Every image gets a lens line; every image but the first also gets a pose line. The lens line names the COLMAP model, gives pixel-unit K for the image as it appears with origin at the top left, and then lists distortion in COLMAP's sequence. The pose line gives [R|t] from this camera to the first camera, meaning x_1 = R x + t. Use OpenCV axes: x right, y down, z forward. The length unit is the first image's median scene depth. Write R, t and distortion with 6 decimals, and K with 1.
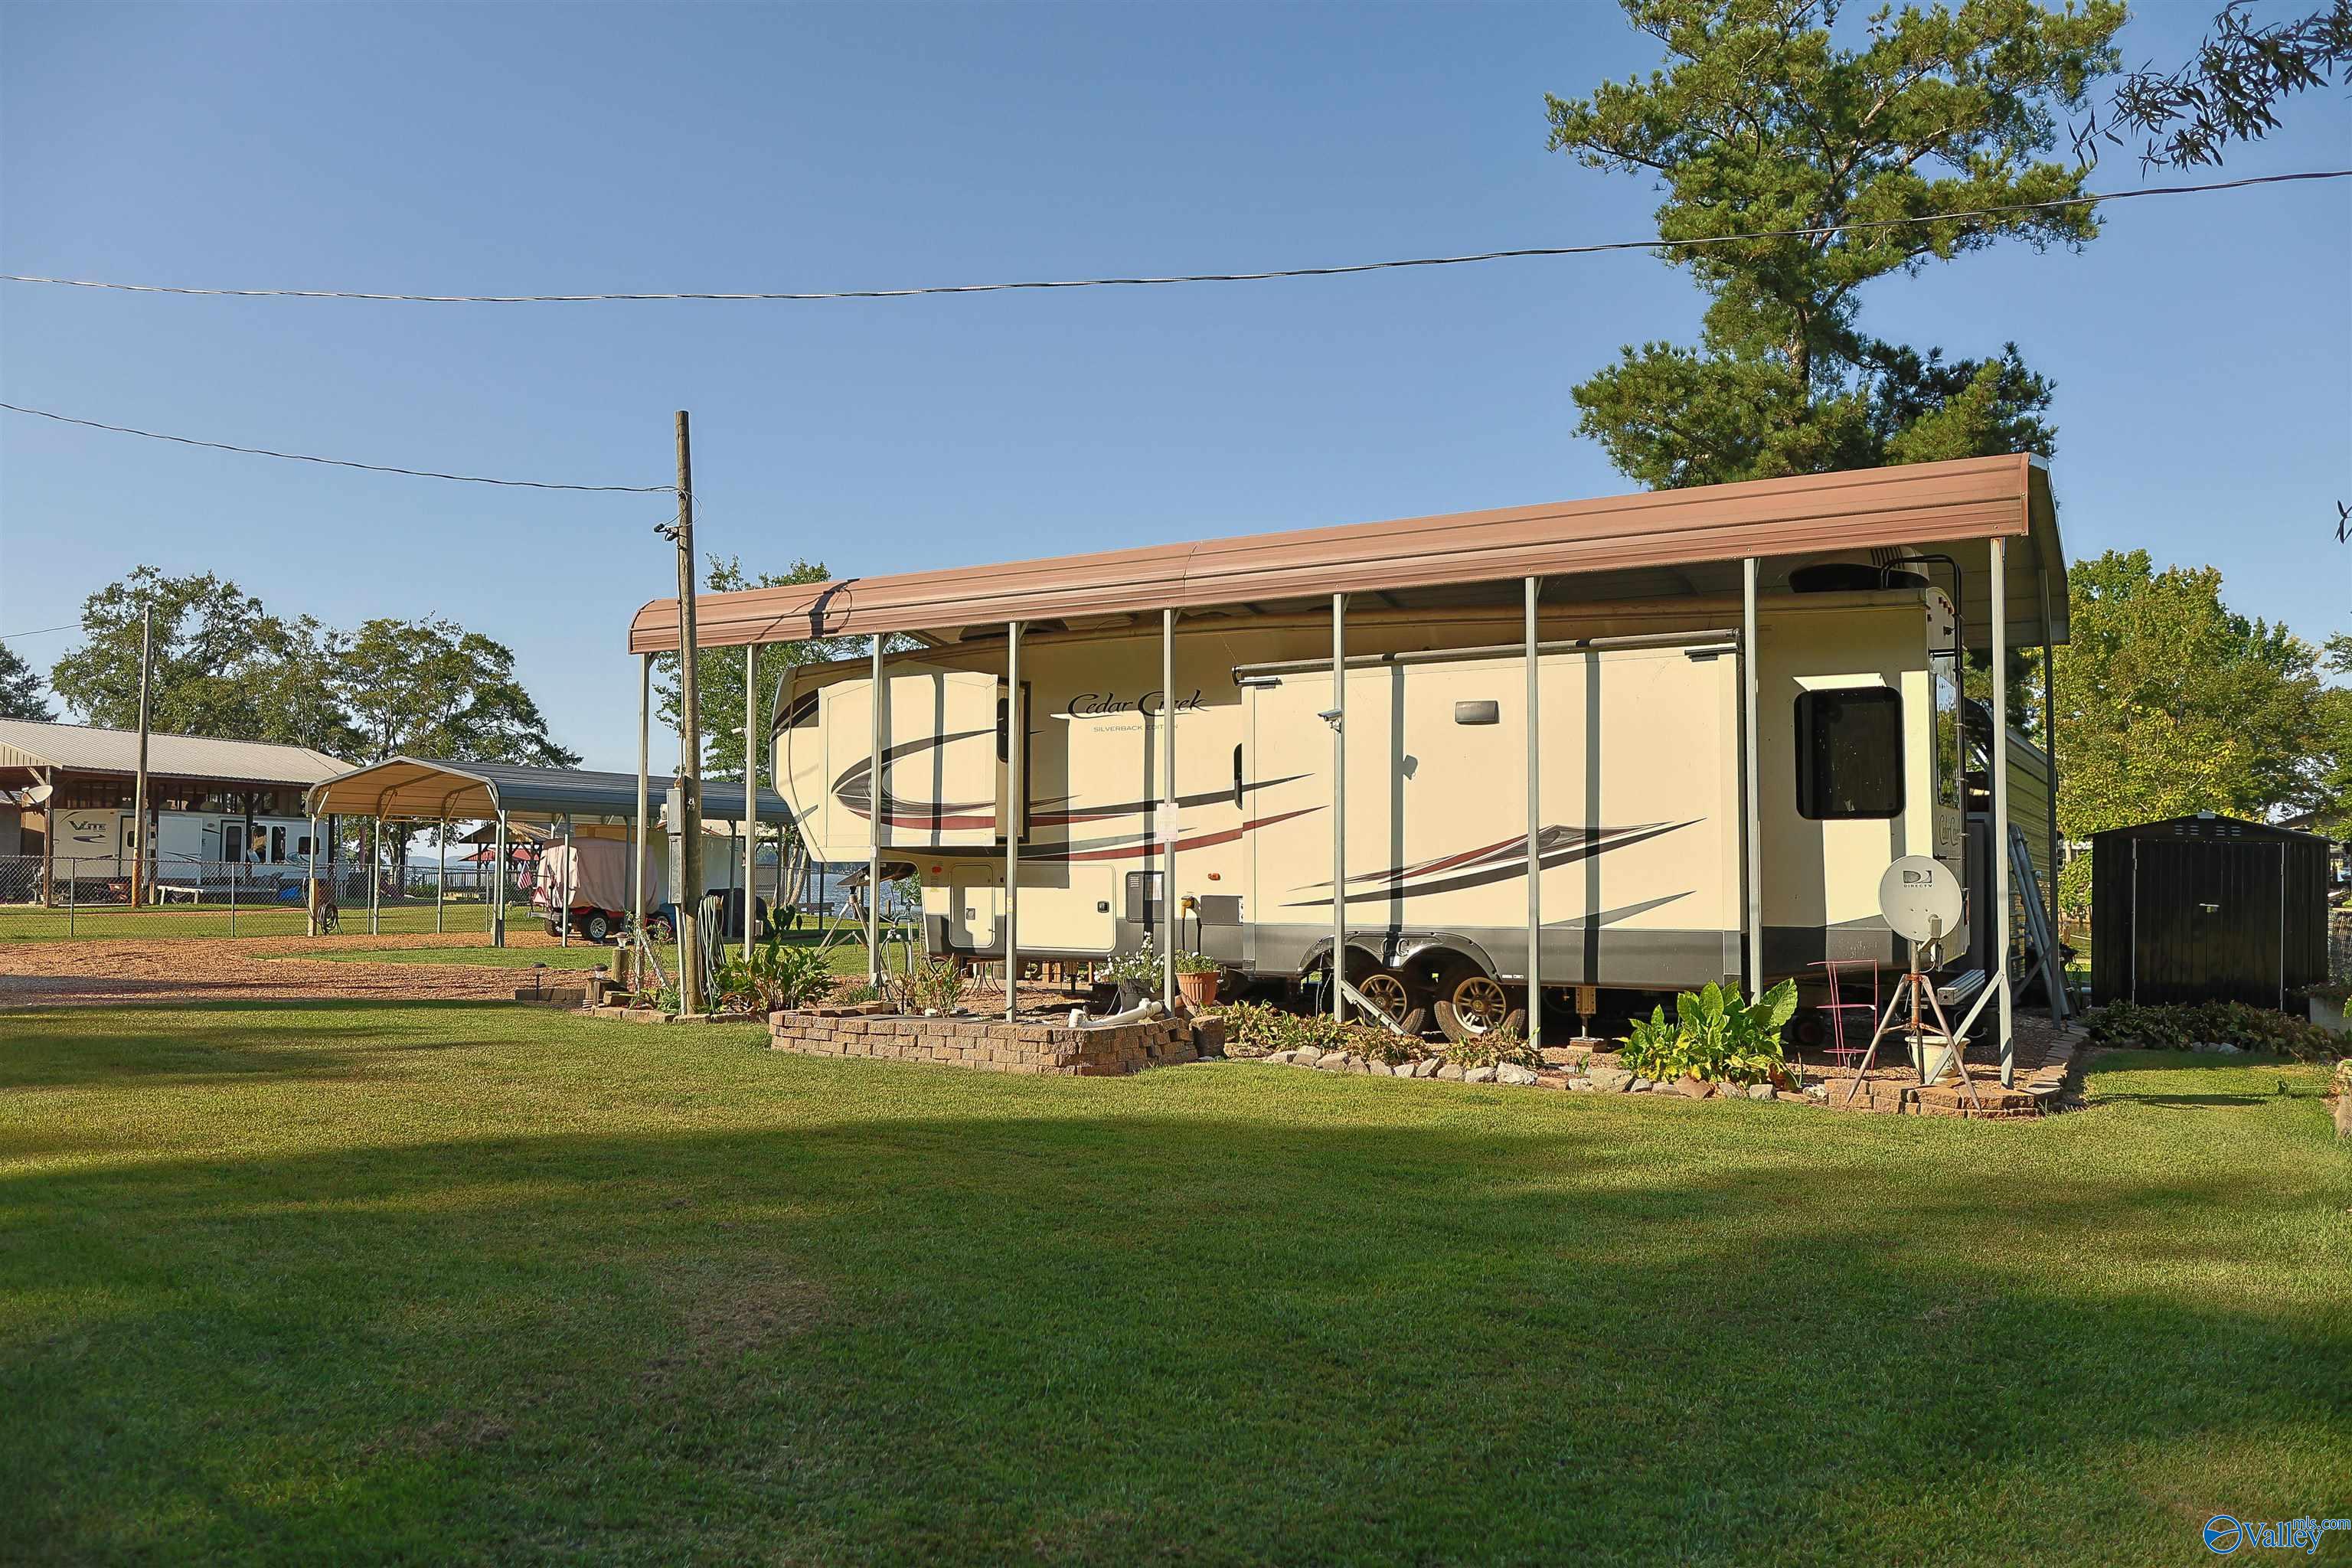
lens RADIAL K [[1677.2, 0, 1172.4], [0, 1677.2, 785.9], [0, 0, 1]] dist [-0.000903, -0.000297]
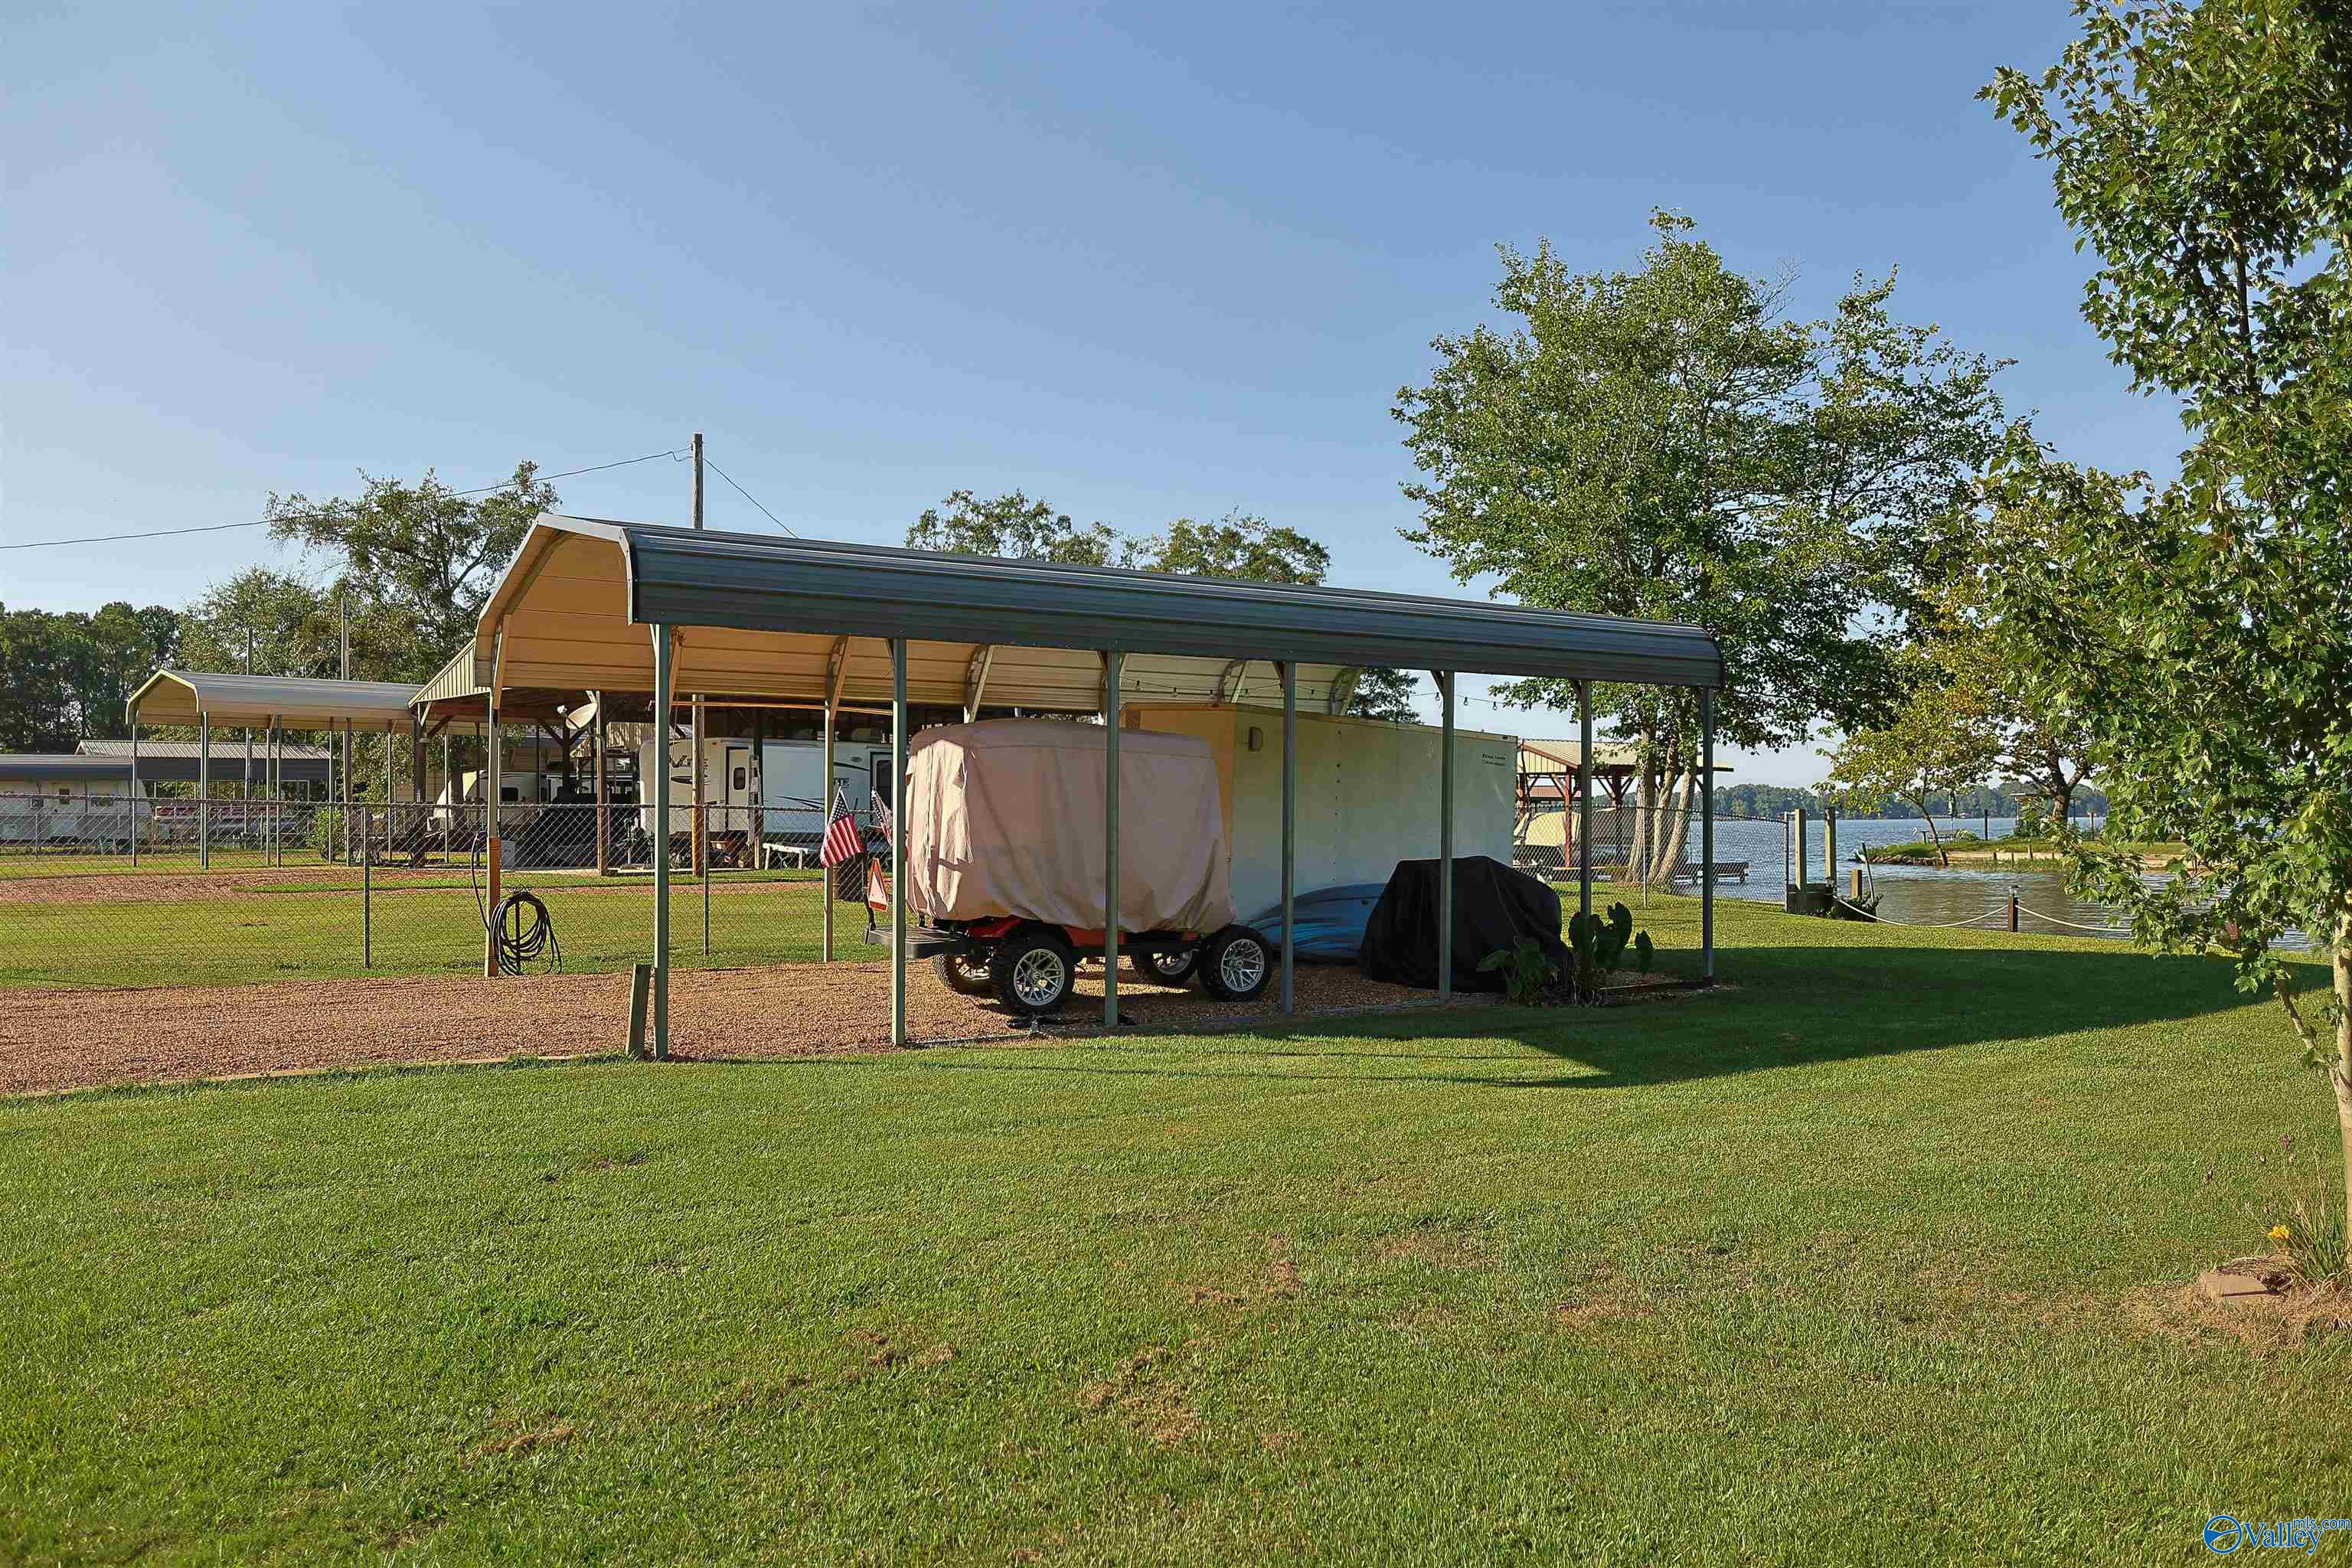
lens RADIAL K [[1677.2, 0, 1172.4], [0, 1677.2, 785.9], [0, 0, 1]] dist [-0.000903, -0.000297]
pose [[0.861162, -0.016216, -0.508072, -0.053425], [0.030856, 0.999316, 0.020405, 0.014974], [0.507393, -0.033249, 0.861073, 0.275213]]
